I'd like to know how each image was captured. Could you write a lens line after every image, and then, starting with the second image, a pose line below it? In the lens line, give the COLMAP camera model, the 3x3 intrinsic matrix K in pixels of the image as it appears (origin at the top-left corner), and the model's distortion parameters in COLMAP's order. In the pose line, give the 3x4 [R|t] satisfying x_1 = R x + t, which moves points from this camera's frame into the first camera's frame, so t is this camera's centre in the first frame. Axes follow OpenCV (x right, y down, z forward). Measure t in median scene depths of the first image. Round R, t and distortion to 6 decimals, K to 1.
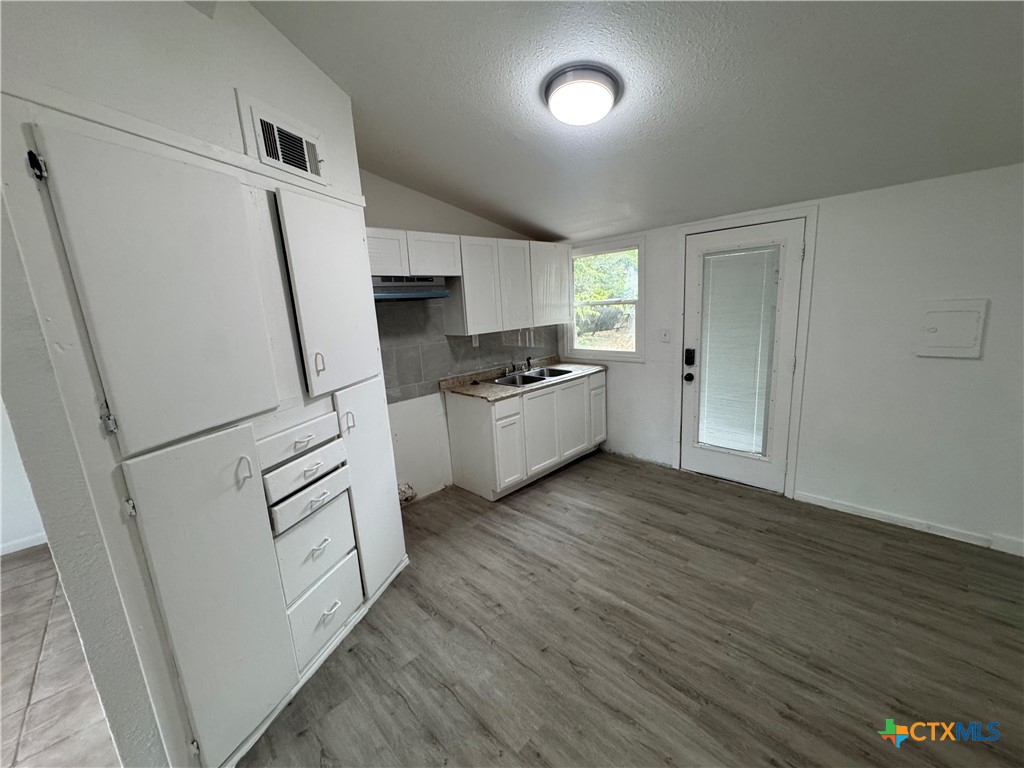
lens RADIAL K [[409.7, 0, 510.8], [0, 409.7, 384.8], [0, 0, 1]] dist [0.002578, 0.000096]
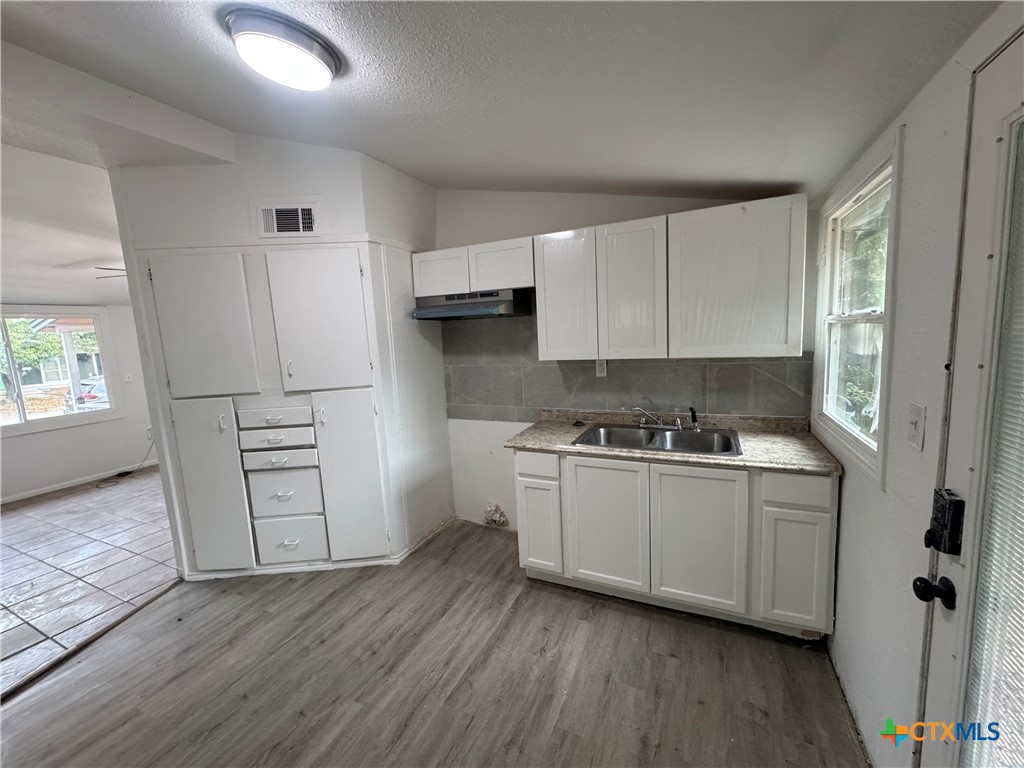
lens RADIAL K [[409.7, 0, 511.4], [0, 409.7, 385.6], [0, 0, 1]] dist [0.002578, 0.000096]
pose [[0.351218, 0.160466, -0.922441, 0.916615], [-0.158560, 0.981168, 0.110310, -0.226123], [0.922770, 0.107519, 0.370047, 0.988489]]
